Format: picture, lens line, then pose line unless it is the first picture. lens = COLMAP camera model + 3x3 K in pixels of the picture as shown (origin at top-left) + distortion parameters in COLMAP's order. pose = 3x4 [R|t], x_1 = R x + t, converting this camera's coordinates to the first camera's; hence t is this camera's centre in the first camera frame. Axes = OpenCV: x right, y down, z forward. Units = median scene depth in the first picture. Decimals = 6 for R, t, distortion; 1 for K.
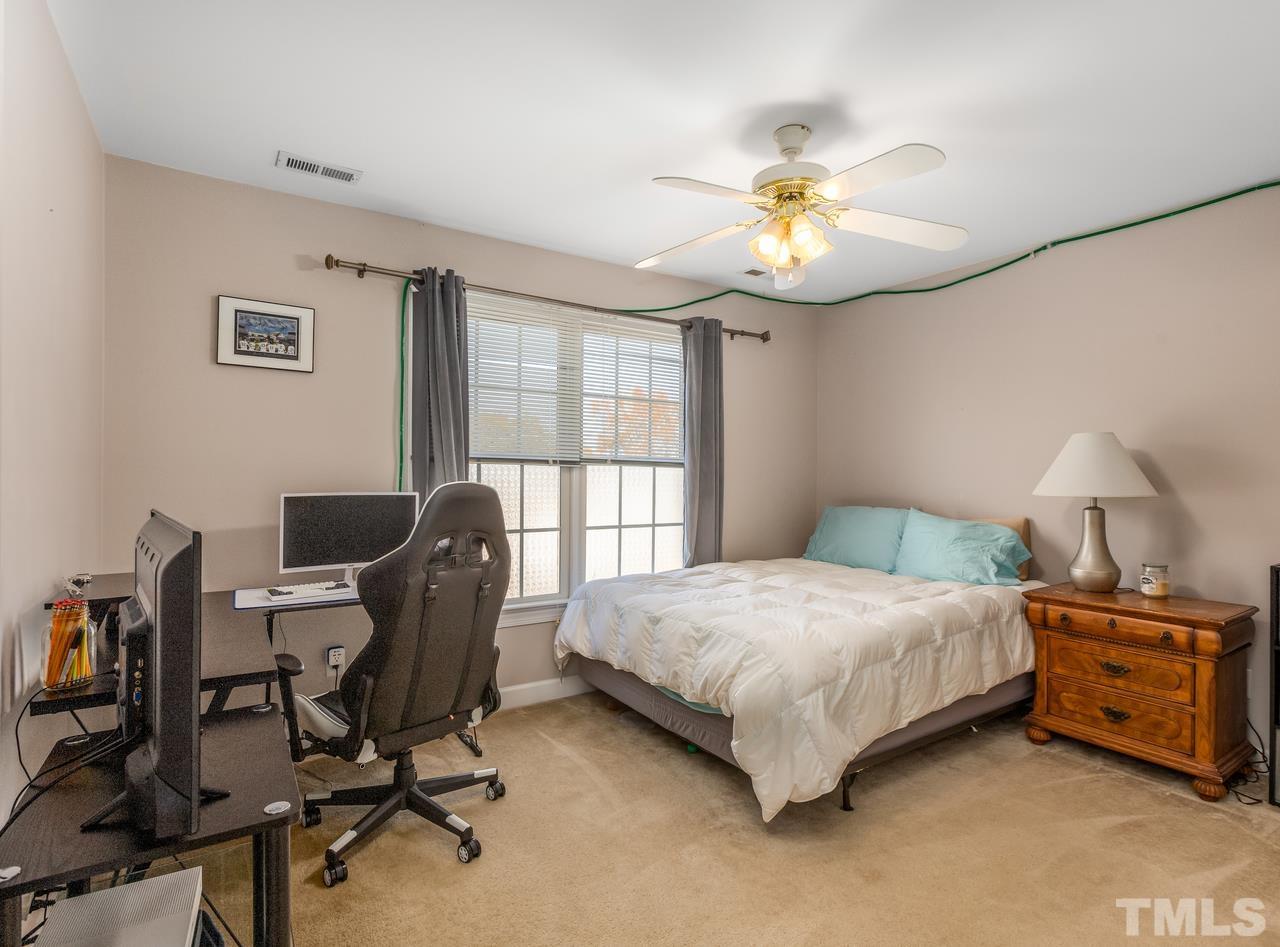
lens RADIAL K [[649.7, 0, 628.7], [0, 649.7, 471.6], [0, 0, 1]] dist [-0.001957, 0.003061]
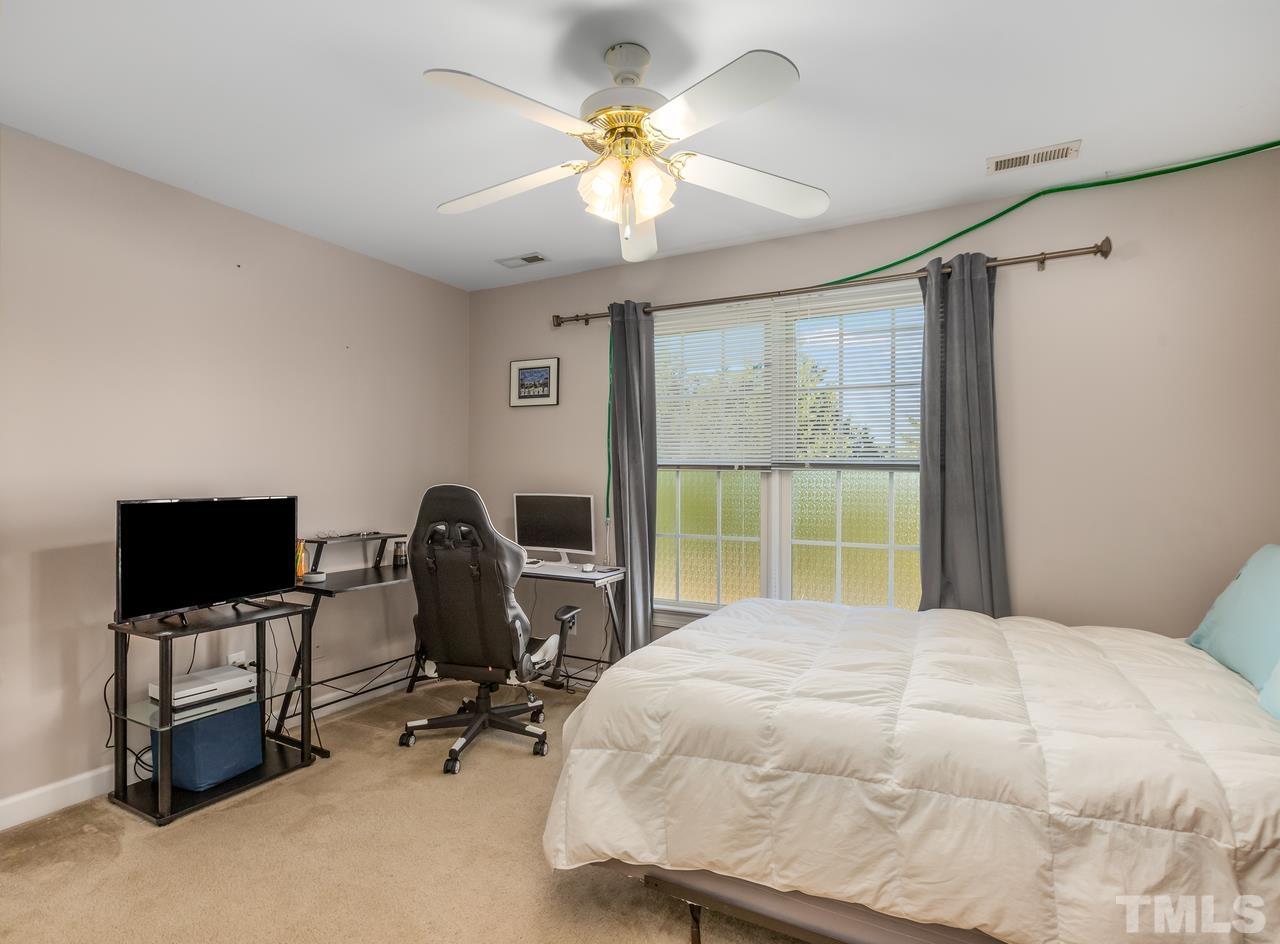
lens RADIAL K [[649.7, 0, 634.4], [0, 649.7, 475.4], [0, 0, 1]] dist [-0.001957, 0.003061]
pose [[0.470744, -0.006976, -0.882242, 0.794687], [0.000333, 0.999970, -0.007730, 0.005145], [0.882270, 0.003345, 0.470732, 0.515371]]
